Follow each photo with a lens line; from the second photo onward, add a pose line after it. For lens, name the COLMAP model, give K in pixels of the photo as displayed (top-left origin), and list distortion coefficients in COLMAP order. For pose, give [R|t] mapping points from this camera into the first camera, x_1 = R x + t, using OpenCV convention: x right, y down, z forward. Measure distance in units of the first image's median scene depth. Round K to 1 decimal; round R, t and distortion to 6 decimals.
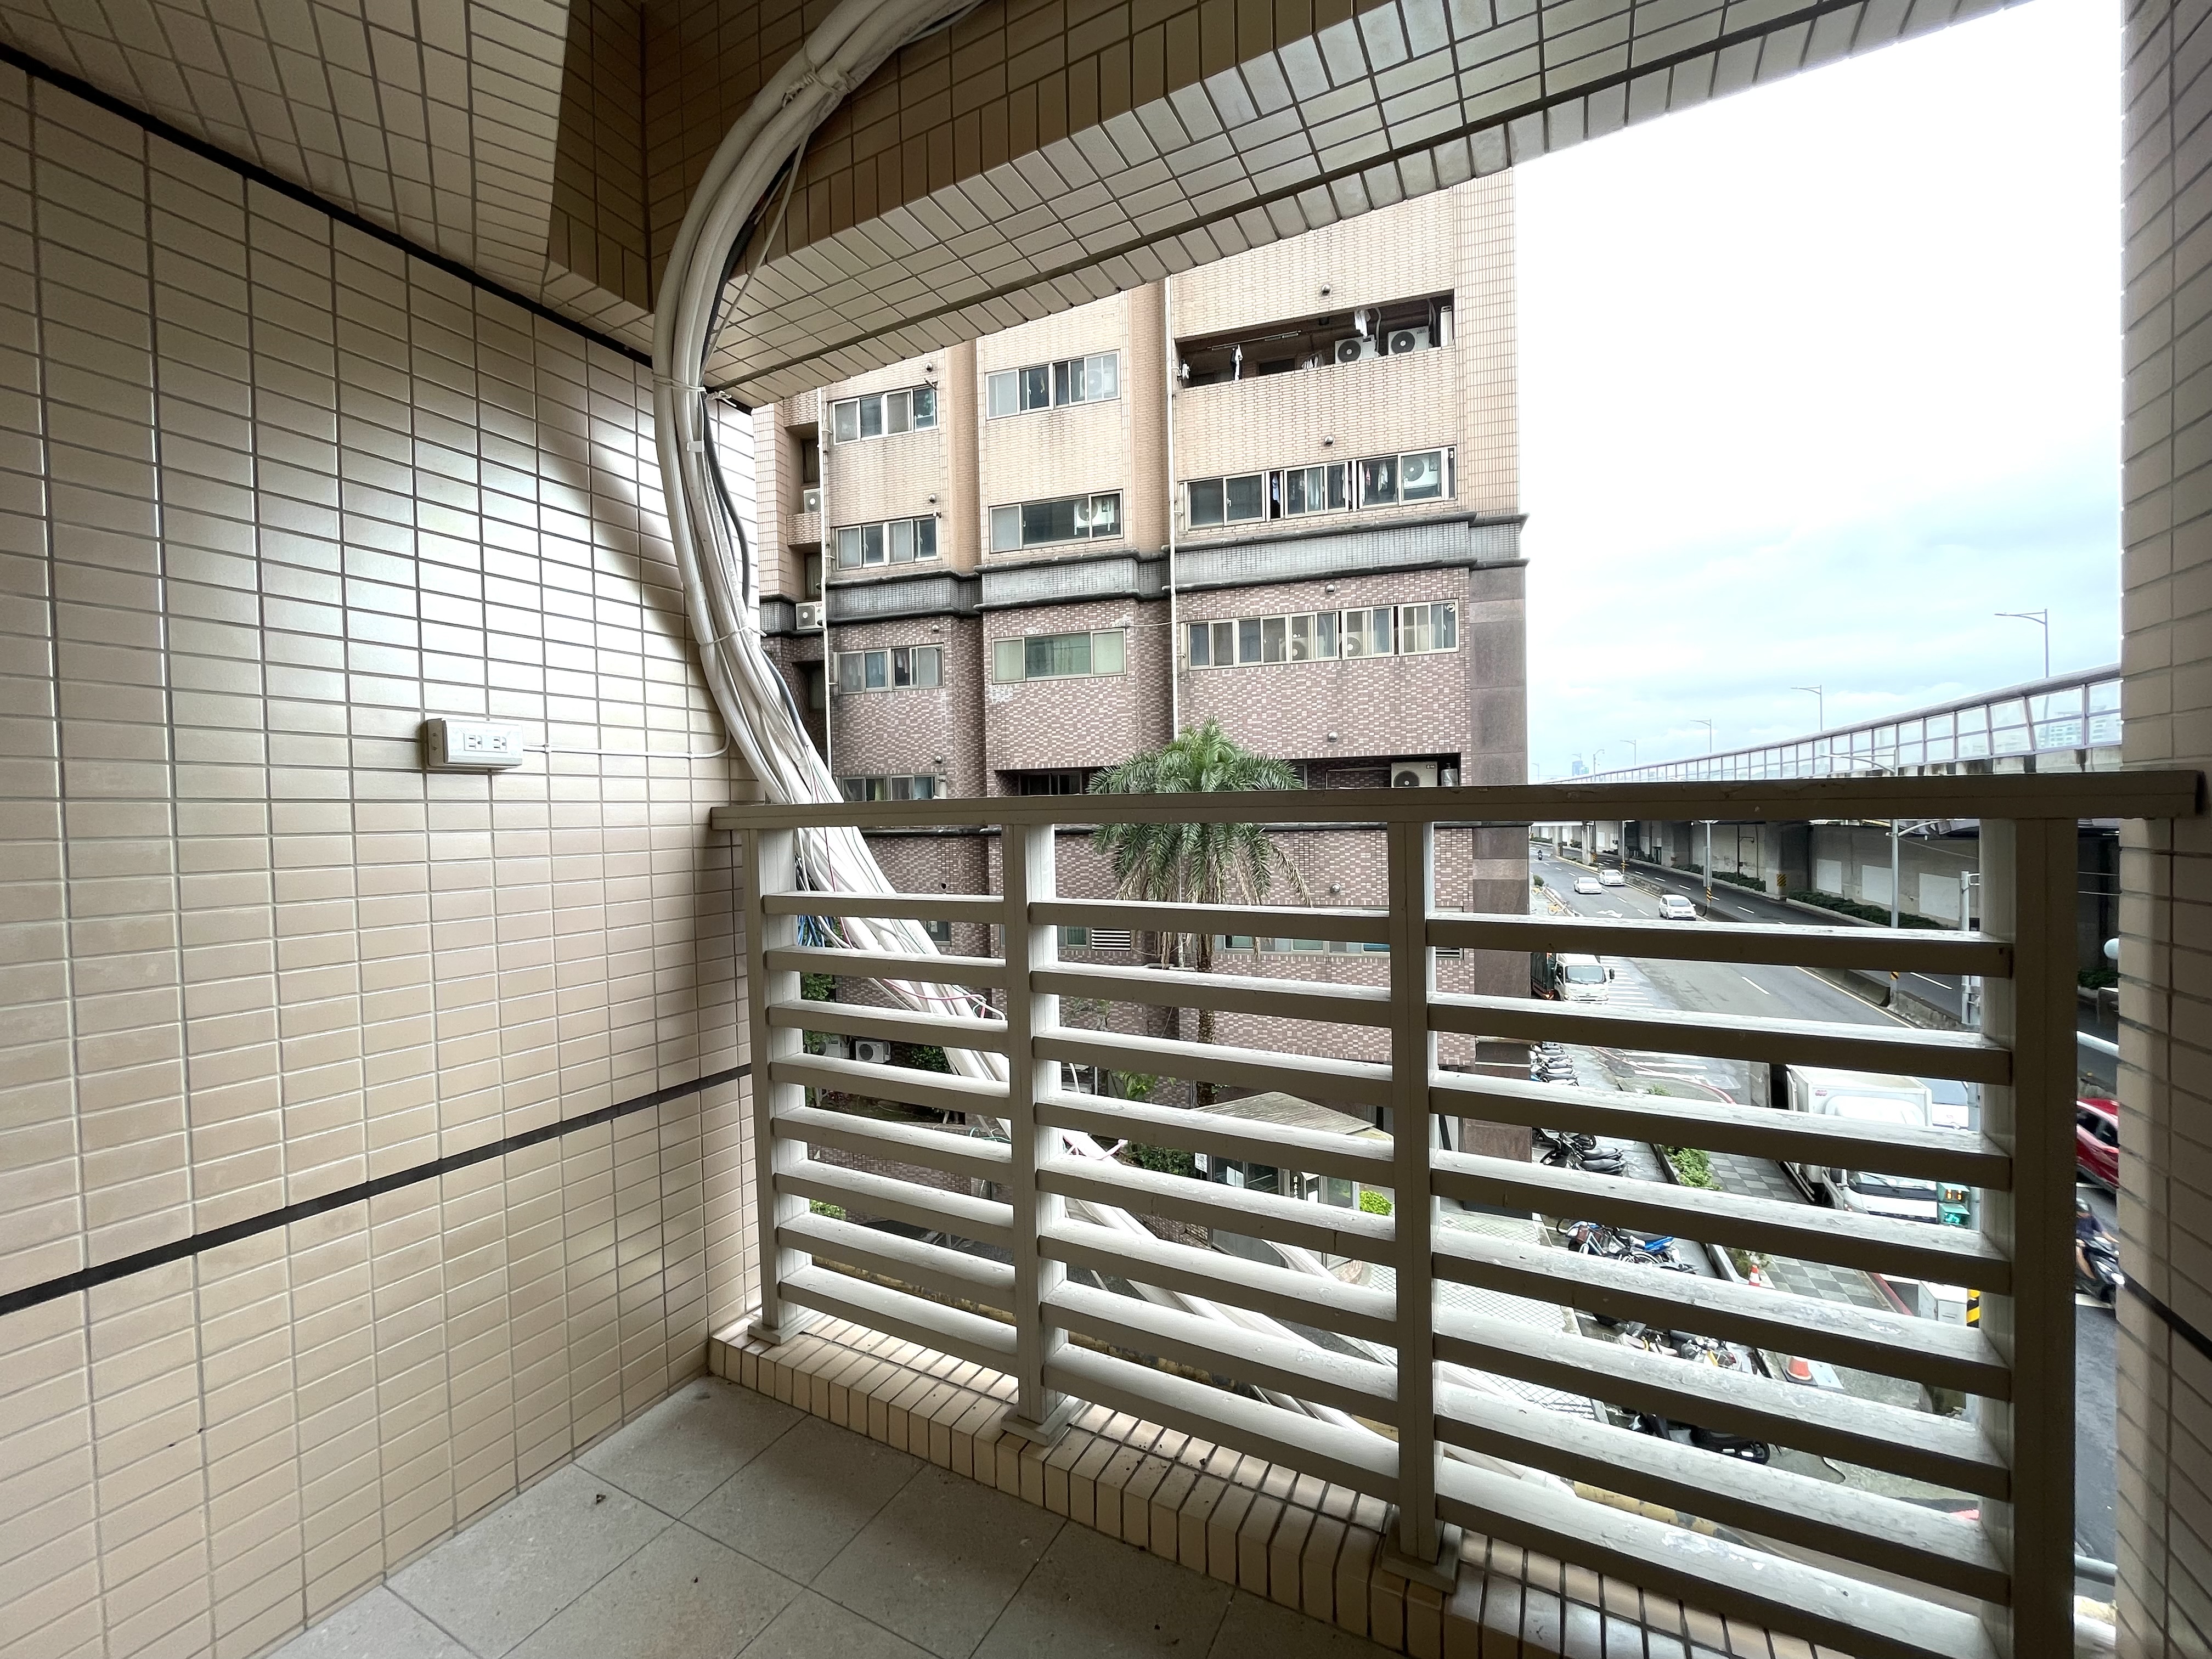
lens RADIAL K [[888.5, 0, 1113.1], [0, 888.5, 833.9], [0, 0, 1]] dist [-0.000926, -0.000345]
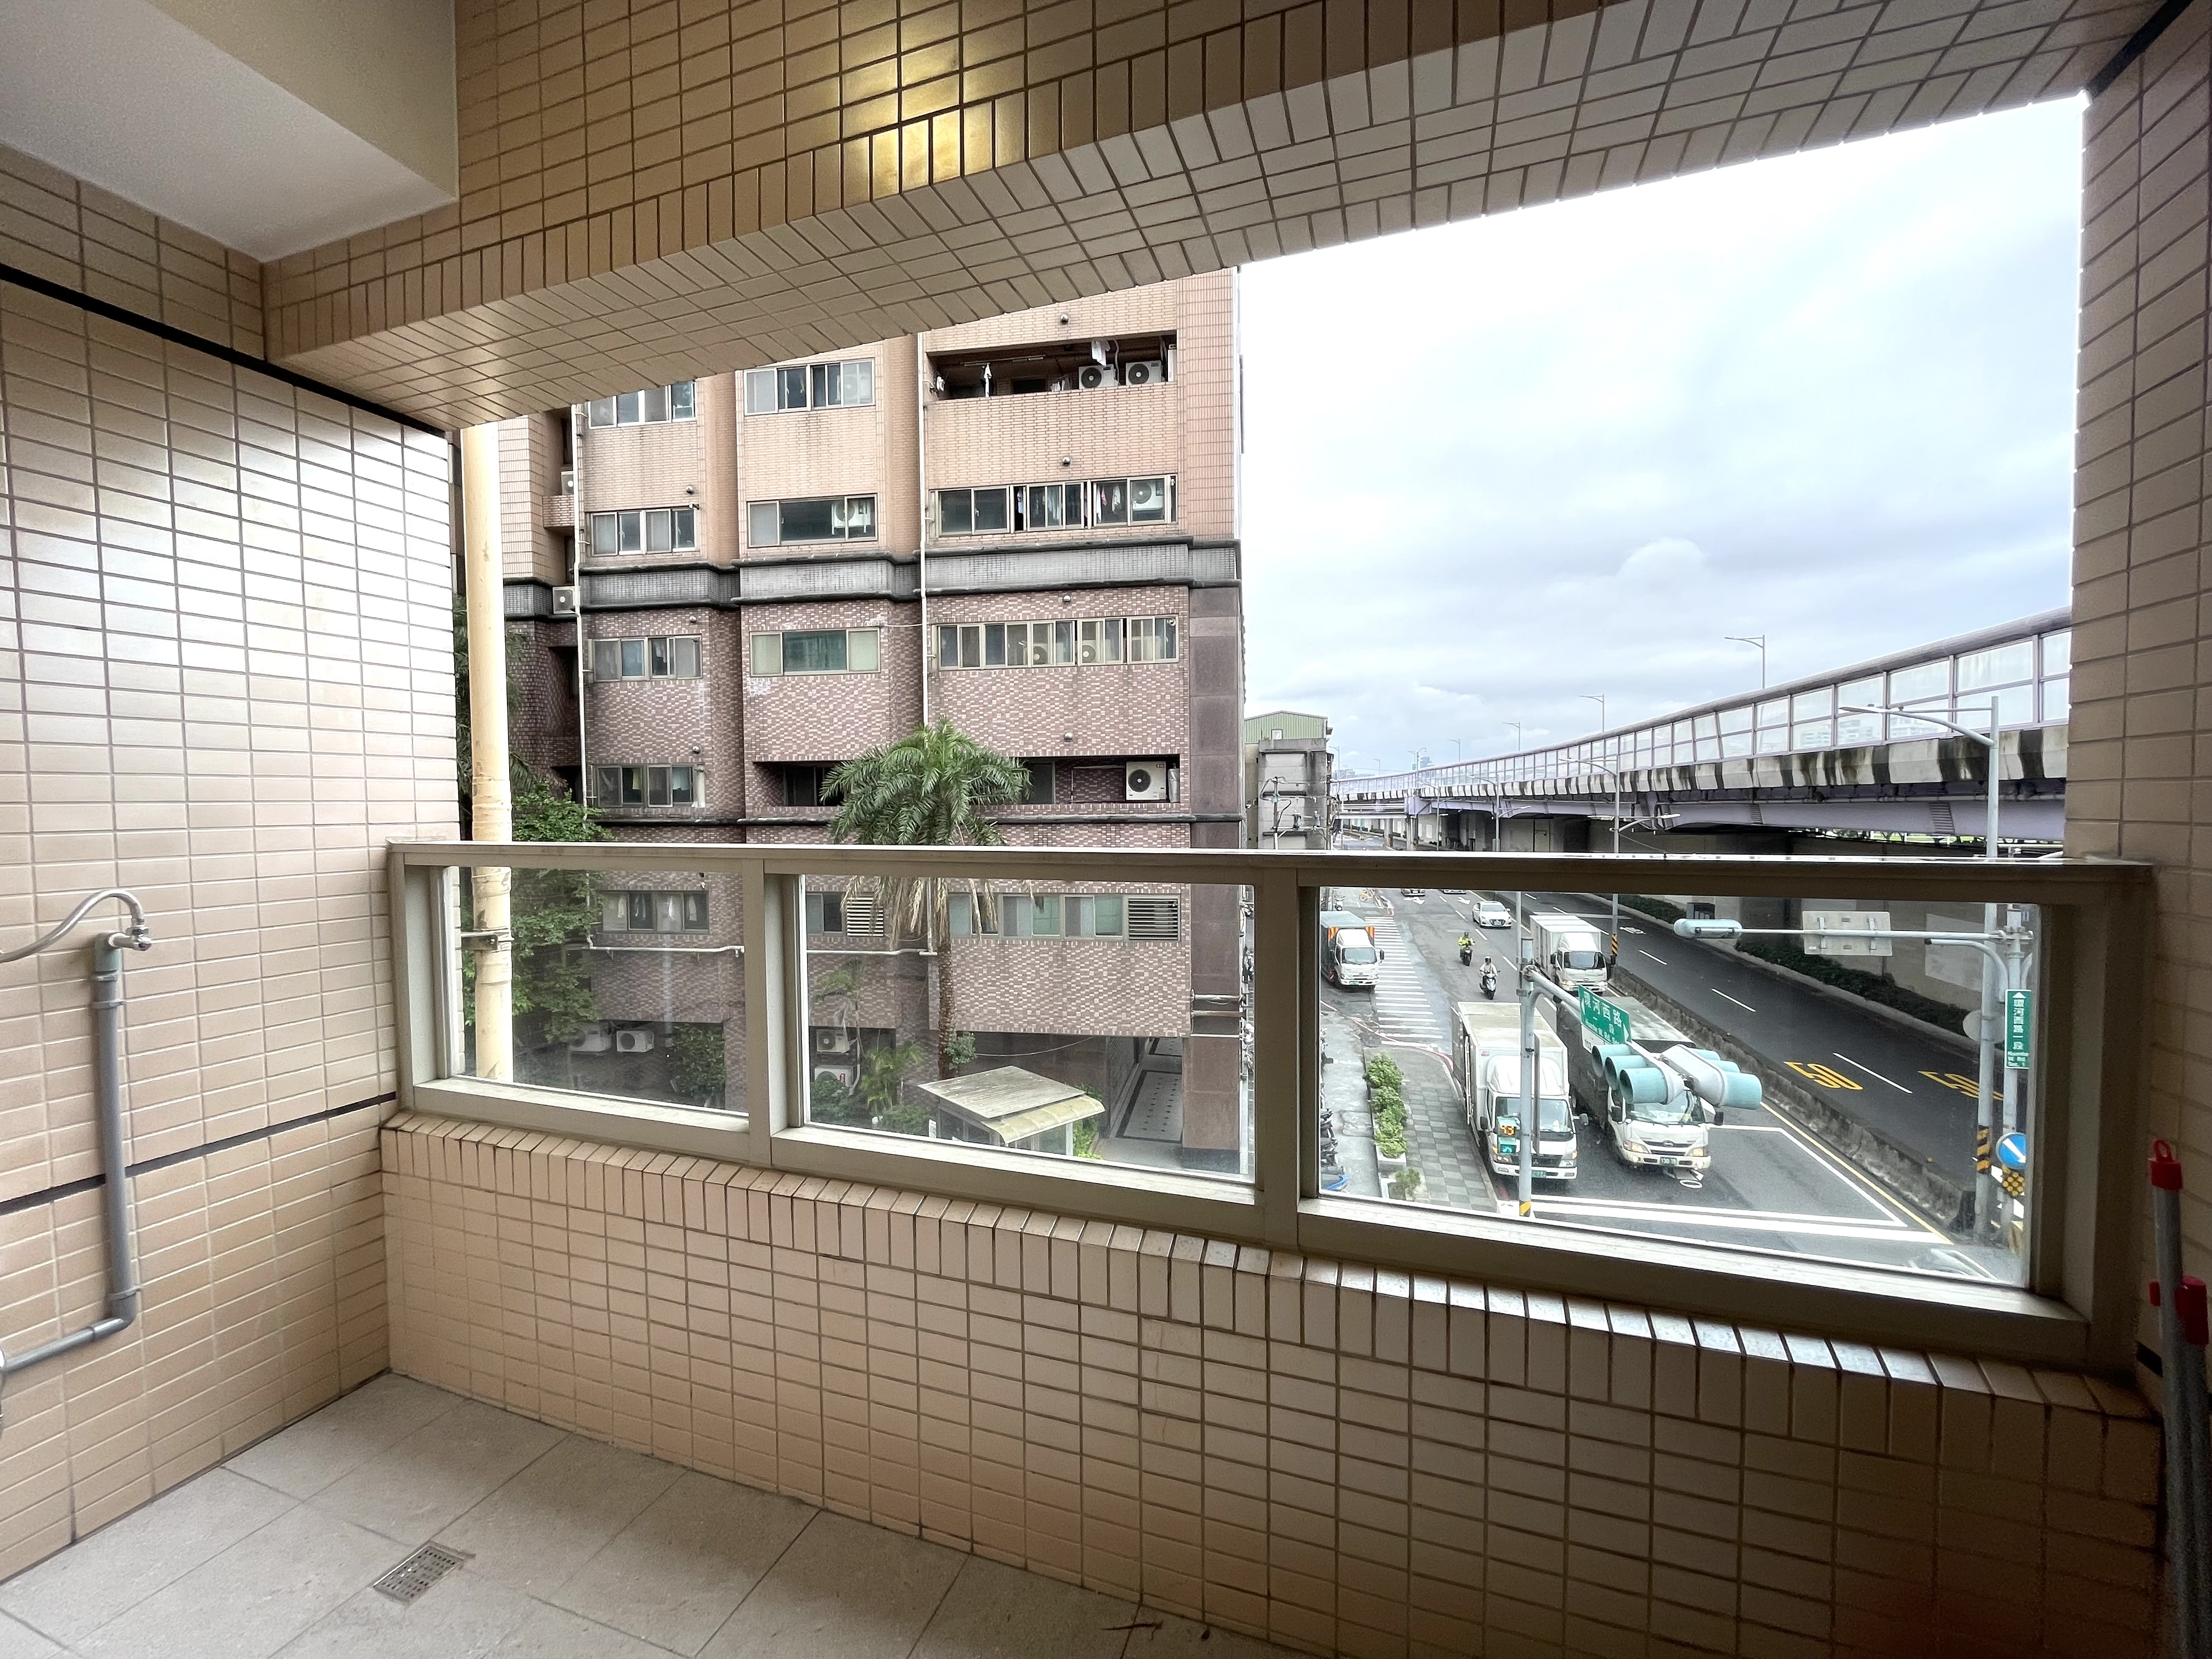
lens RADIAL K [[888.5, 0, 1113.1], [0, 888.5, 833.9], [0, 0, 1]] dist [-0.000926, -0.000345]
pose [[0.989972, 0.007012, 0.141090, 0.141725], [-0.008876, 0.999881, 0.012585, -0.005406], [-0.140985, -0.013711, 0.989917, -0.073483]]
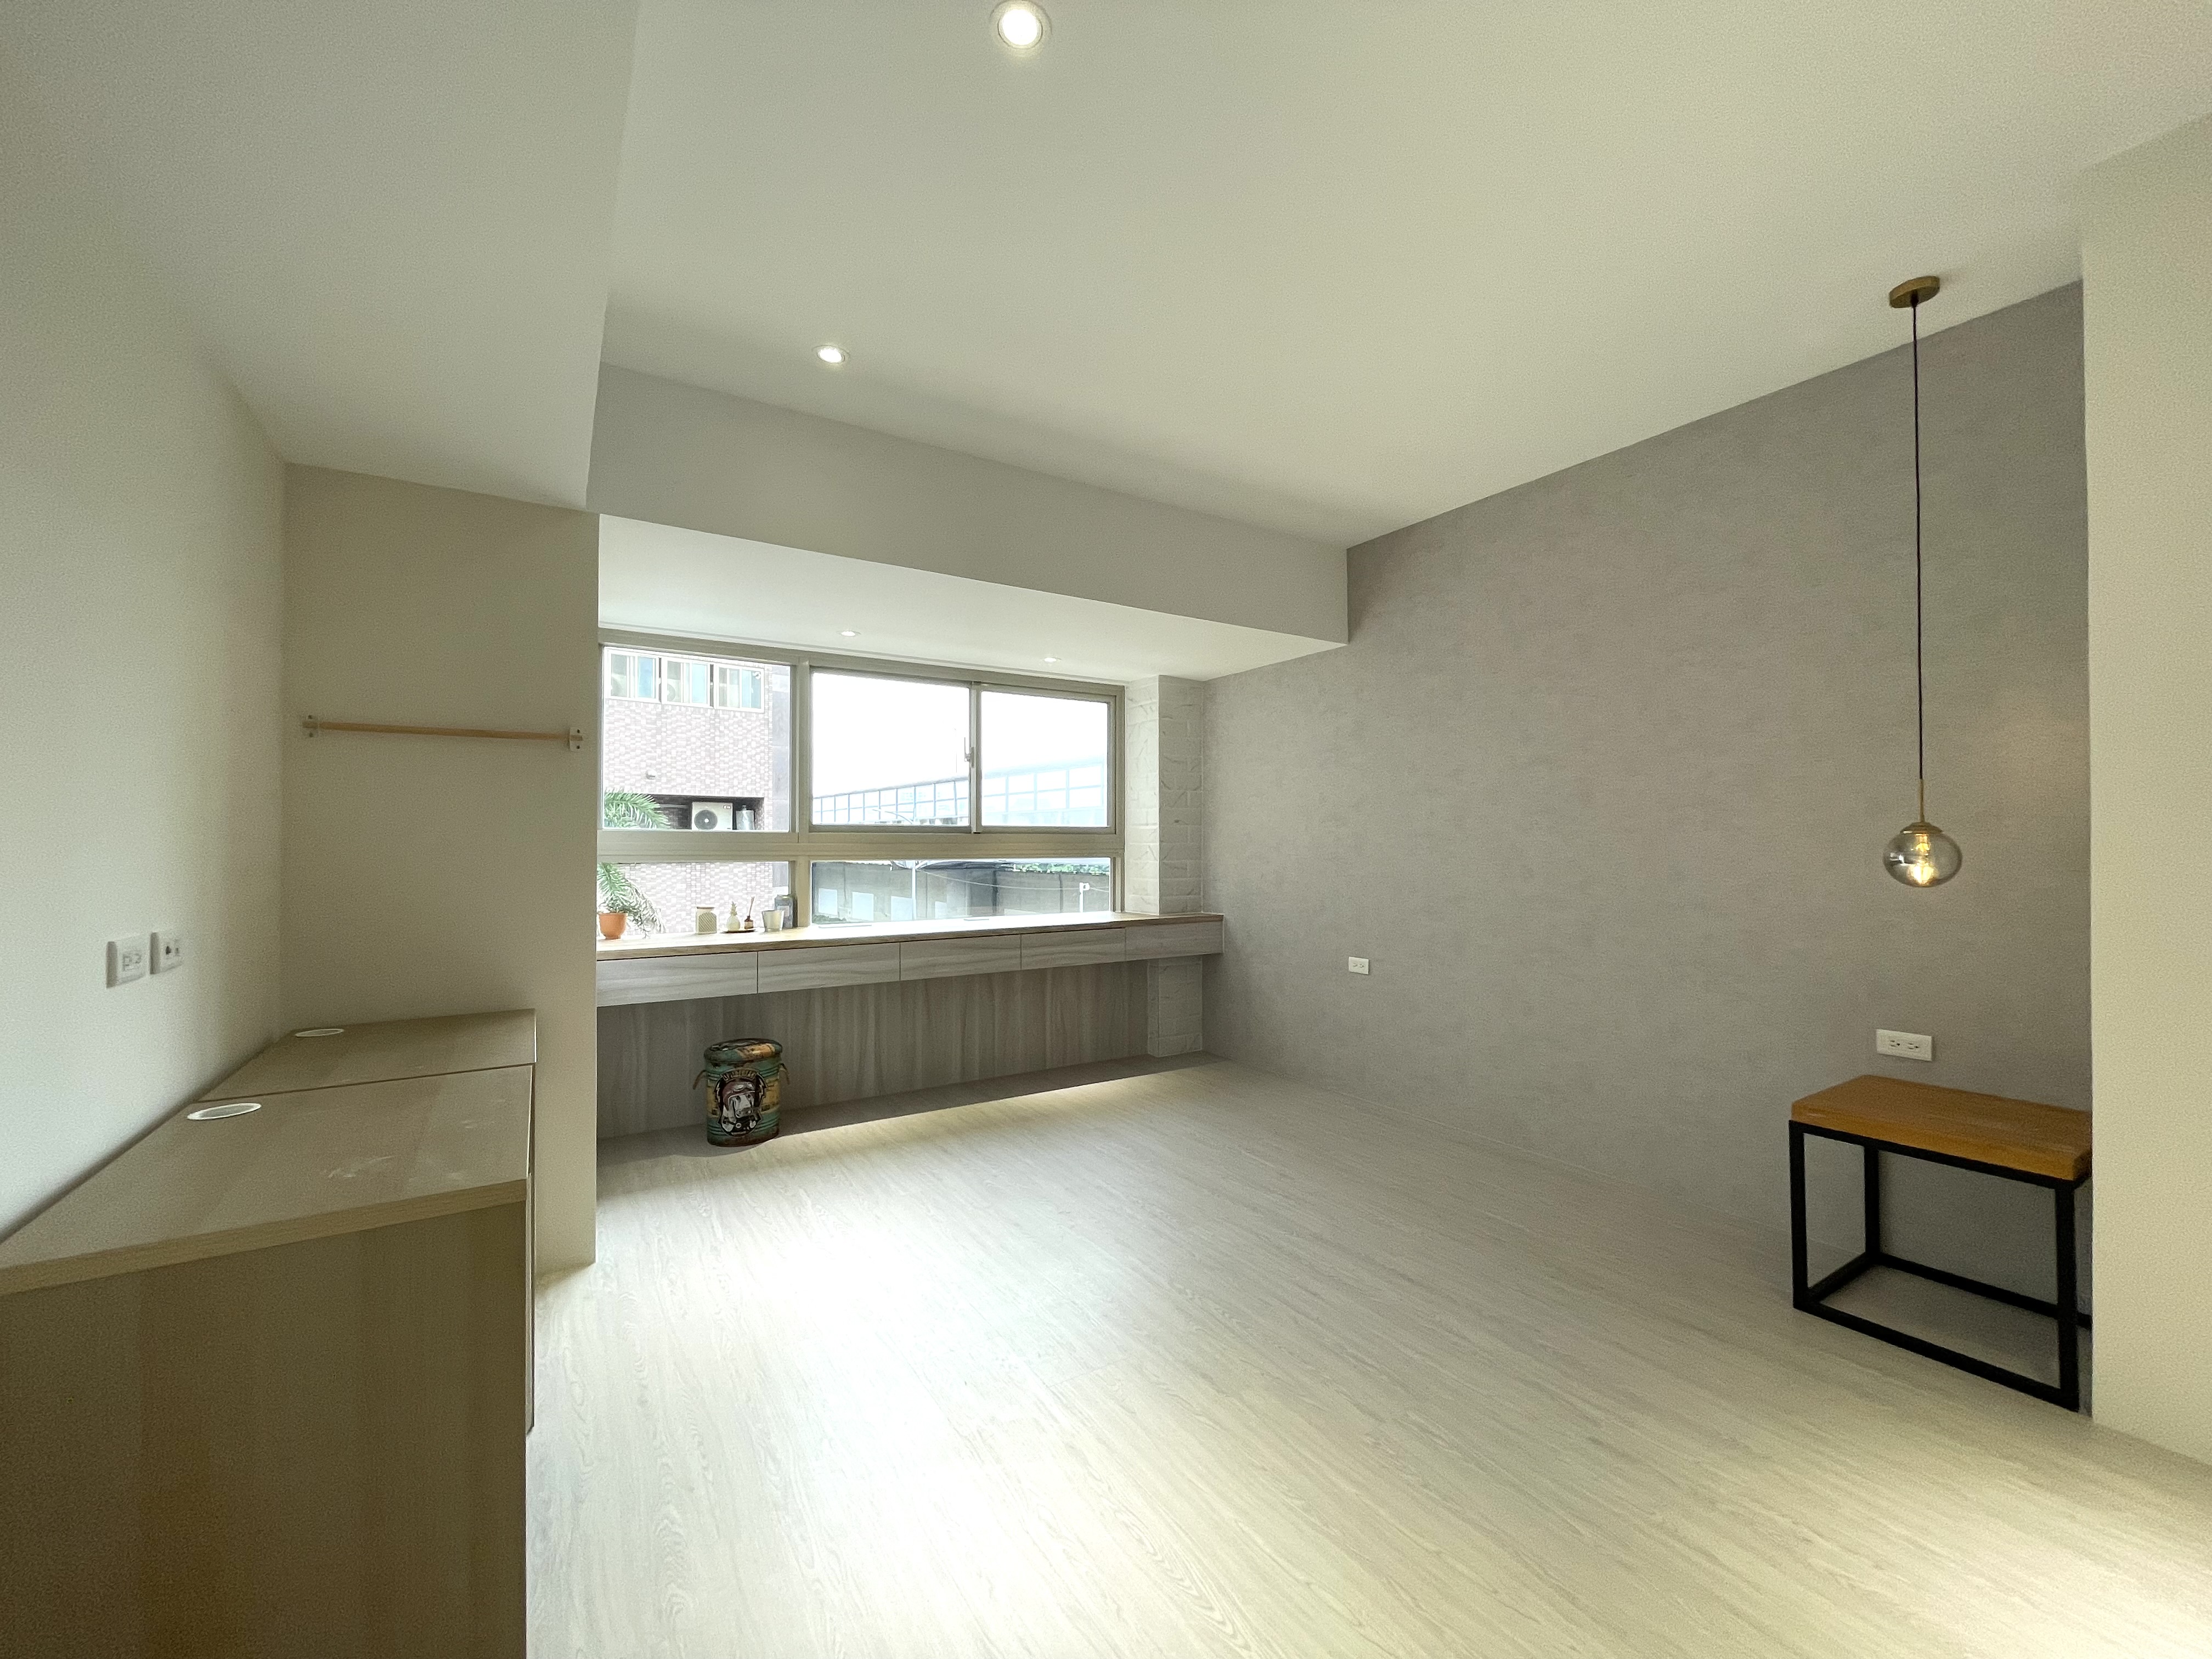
lens RADIAL K [[888.5, 0, 1113.1], [0, 888.5, 833.9], [0, 0, 1]] dist [-0.000926, -0.000345]
pose [[0.505979, 0.026732, 0.862132, -0.365123], [0.009331, 0.999291, -0.036462, 0.004811], [-0.862496, 0.026493, 0.505371, -0.005606]]
